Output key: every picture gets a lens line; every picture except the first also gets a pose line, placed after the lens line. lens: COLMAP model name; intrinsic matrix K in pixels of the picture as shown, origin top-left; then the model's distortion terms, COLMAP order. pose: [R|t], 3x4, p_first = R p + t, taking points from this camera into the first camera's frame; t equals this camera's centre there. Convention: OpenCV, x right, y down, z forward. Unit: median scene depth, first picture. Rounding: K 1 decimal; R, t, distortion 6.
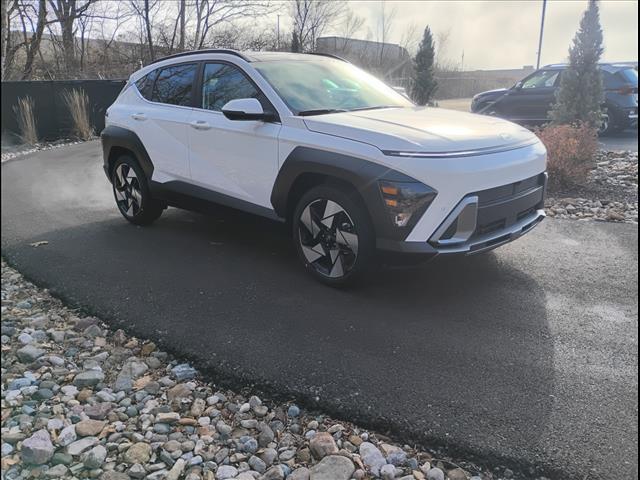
lens RADIAL K [[523.9, 0, 320.0], [0, 523.9, 240.0], [0, 0, 1]] dist [-0.006113, -0.003053]
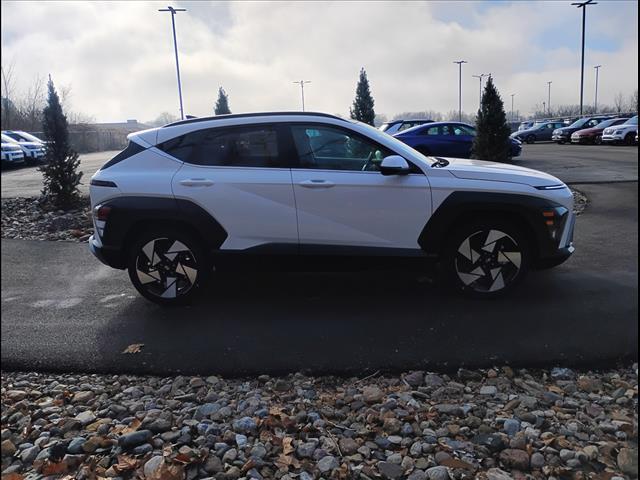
lens RADIAL K [[515.6, 0, 320.0], [0, 515.6, 240.0], [0, 0, 1]] dist [0.073003, -0.127572]
pose [[0.768205, -0.143673, 0.623874, -1.048143], [0.203197, 0.978824, -0.024790, -0.101651], [-0.607101, 0.145813, 0.781132, 0.260433]]
